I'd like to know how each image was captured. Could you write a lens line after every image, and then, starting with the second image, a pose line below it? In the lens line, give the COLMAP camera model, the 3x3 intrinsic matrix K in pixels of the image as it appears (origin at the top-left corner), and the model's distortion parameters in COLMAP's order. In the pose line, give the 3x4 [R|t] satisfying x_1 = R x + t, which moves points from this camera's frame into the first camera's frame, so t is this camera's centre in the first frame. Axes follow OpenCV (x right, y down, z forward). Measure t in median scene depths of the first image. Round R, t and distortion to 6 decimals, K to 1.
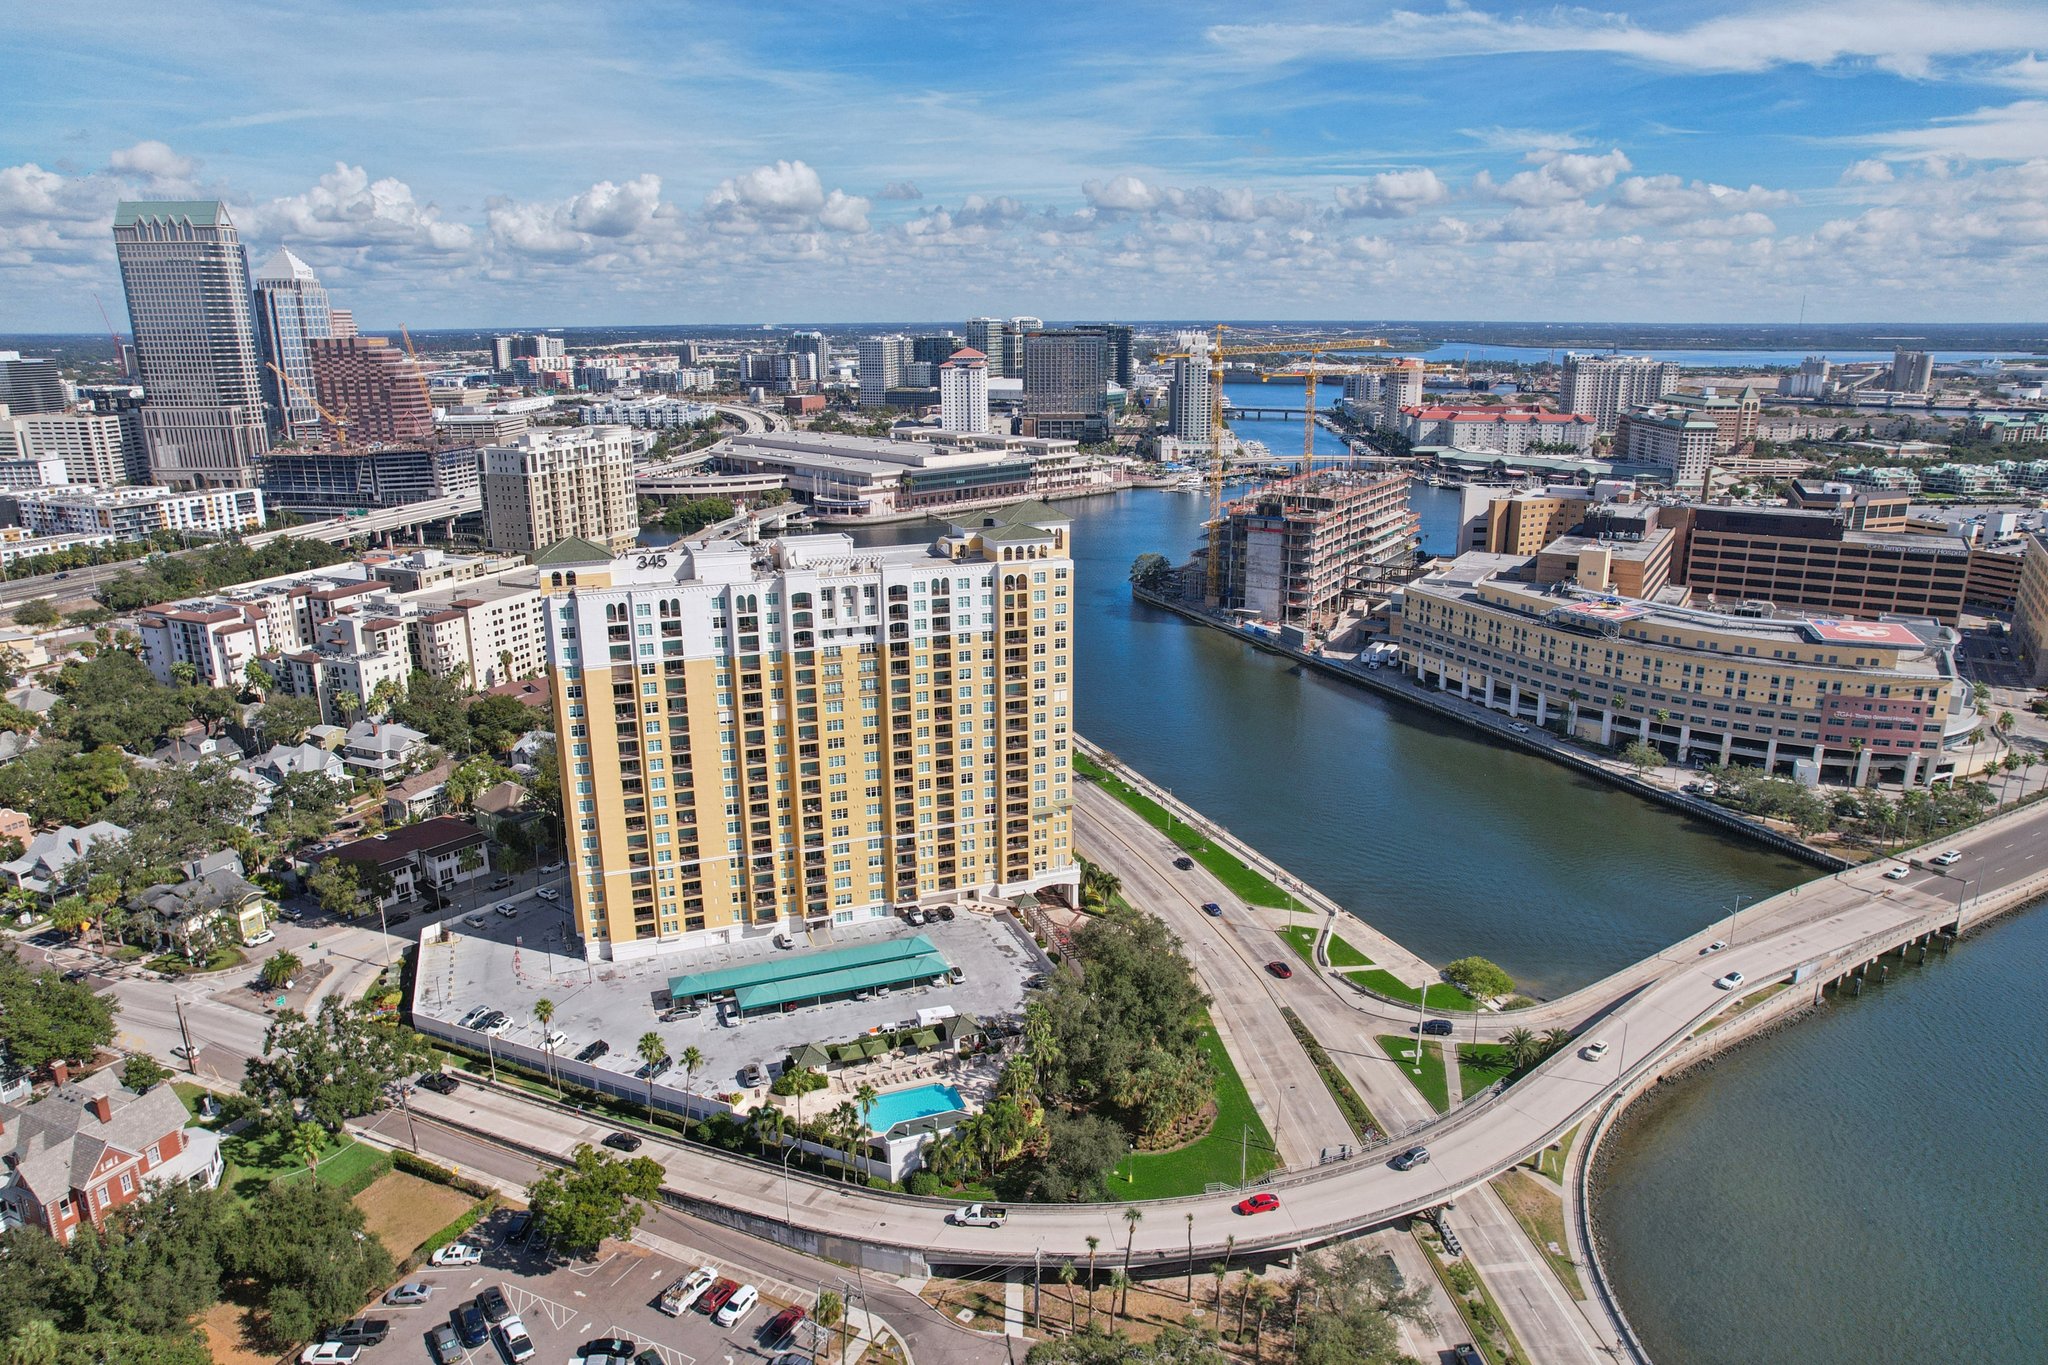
lens RADIAL K [[1335.5, 0, 1034.3], [0, 1335.5, 699.1], [0, 0, 1]] dist [-0.042725, 0.028177]
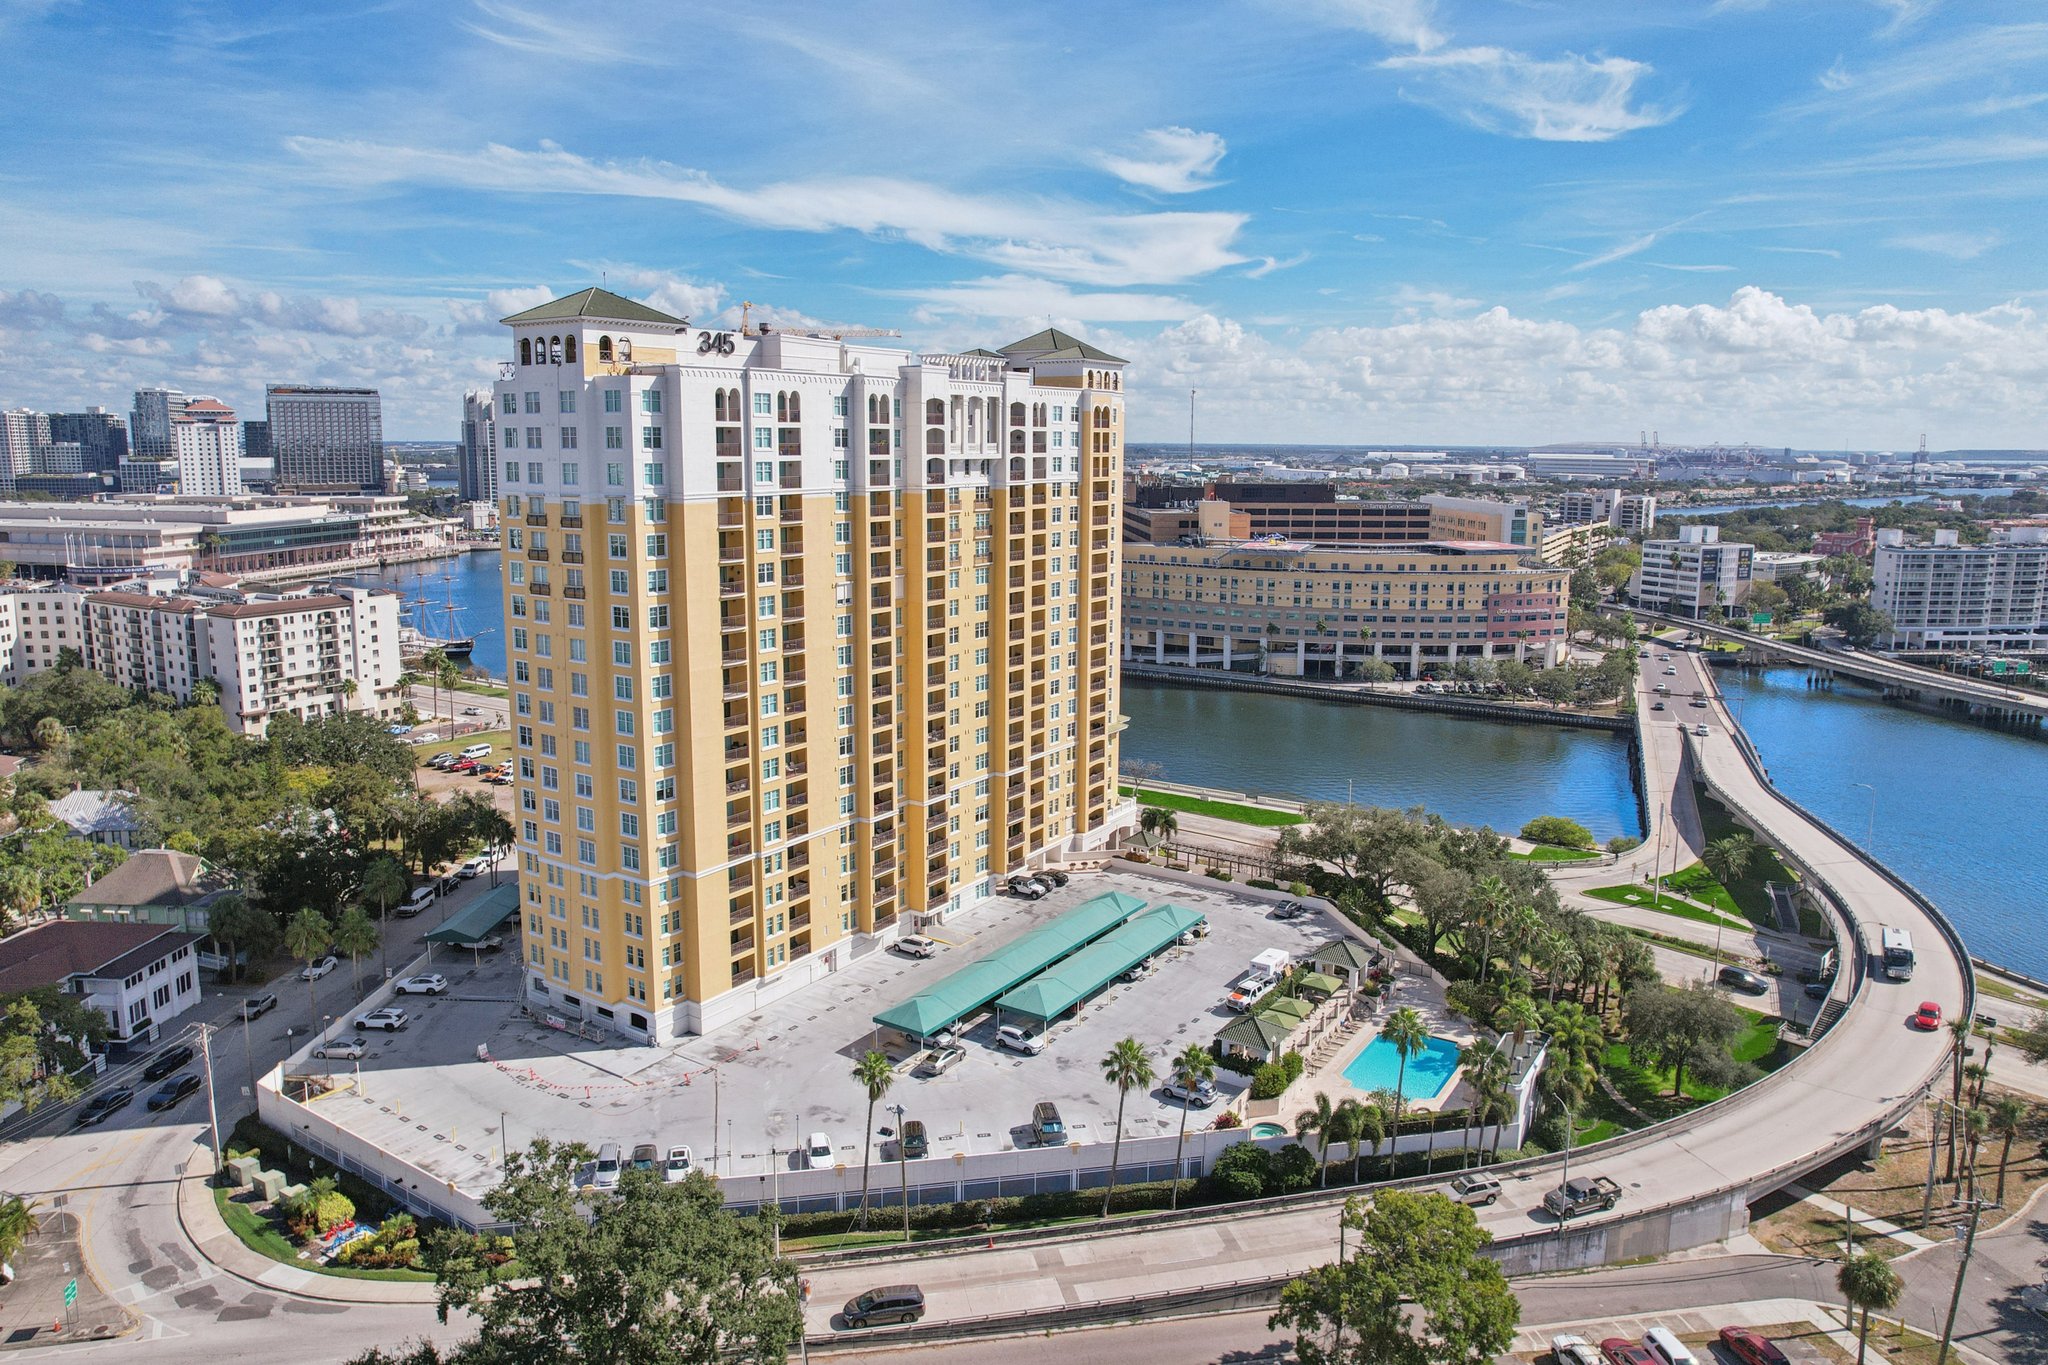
lens RADIAL K [[1354.6, 0, 1008.3], [0, 1354.6, 652.6], [0, 0, 1]] dist [-0.070489, 0.061935]
pose [[0.820637, -0.080746, 0.565716, -0.365650], [0.151786, 0.985206, -0.079562, 0.071411], [-0.550922, 0.151160, 0.820753, 0.300677]]
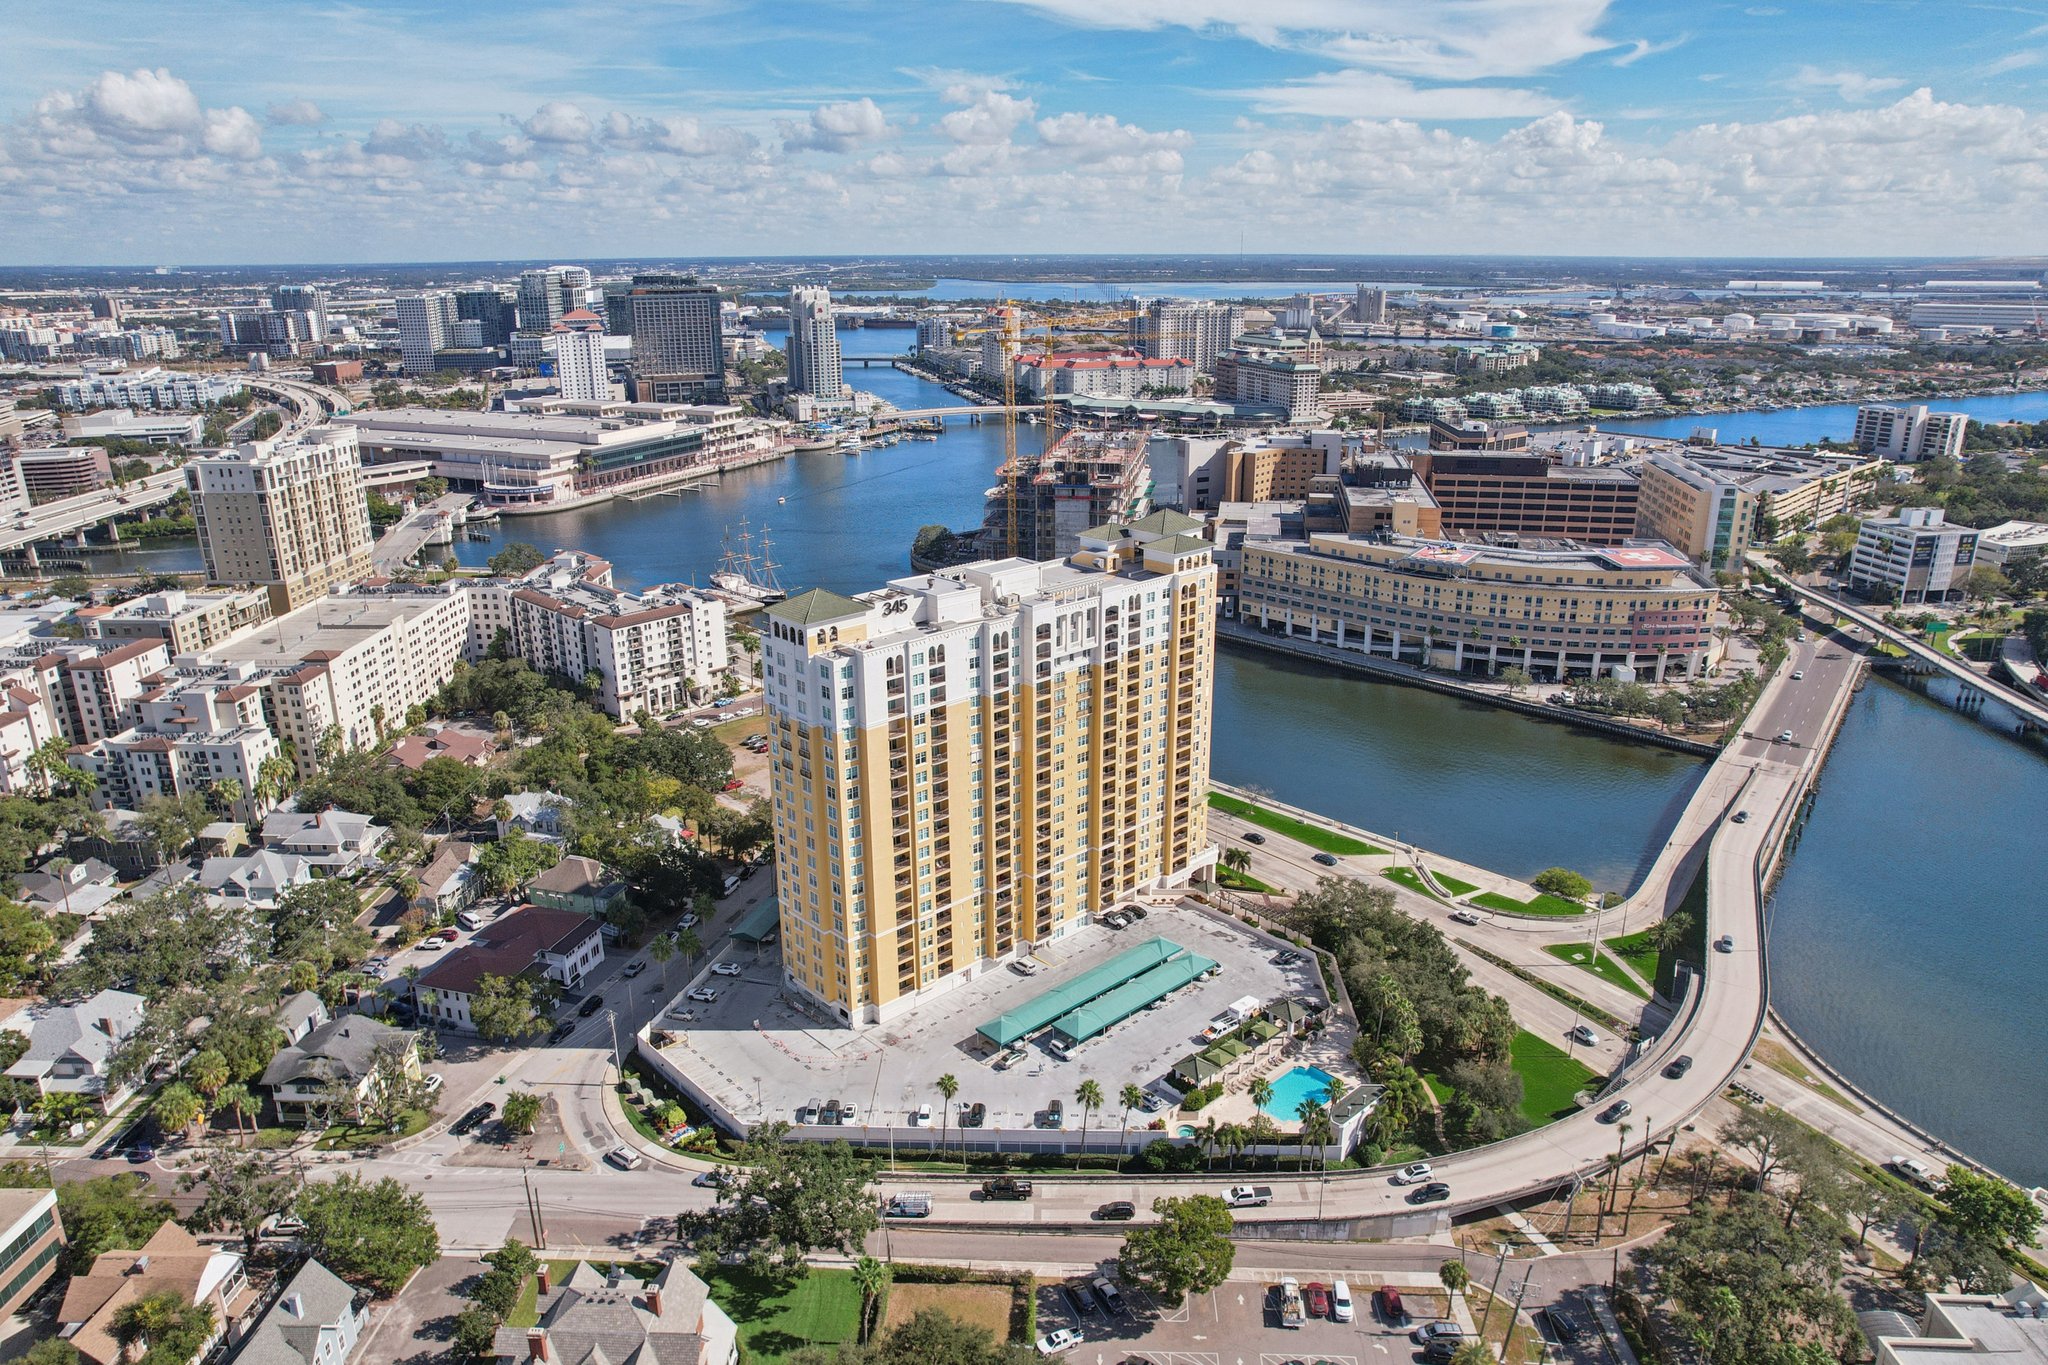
lens RADIAL K [[1350.4, 0, 1039.4], [0, 1350.4, 680.1], [0, 0, 1]] dist [-0.064461, 0.056802]
pose [[0.924221, -0.116556, 0.363635, -0.374915], [0.105374, 0.993149, 0.050513, -0.060860], [-0.367031, -0.008368, 0.930171, 0.037543]]
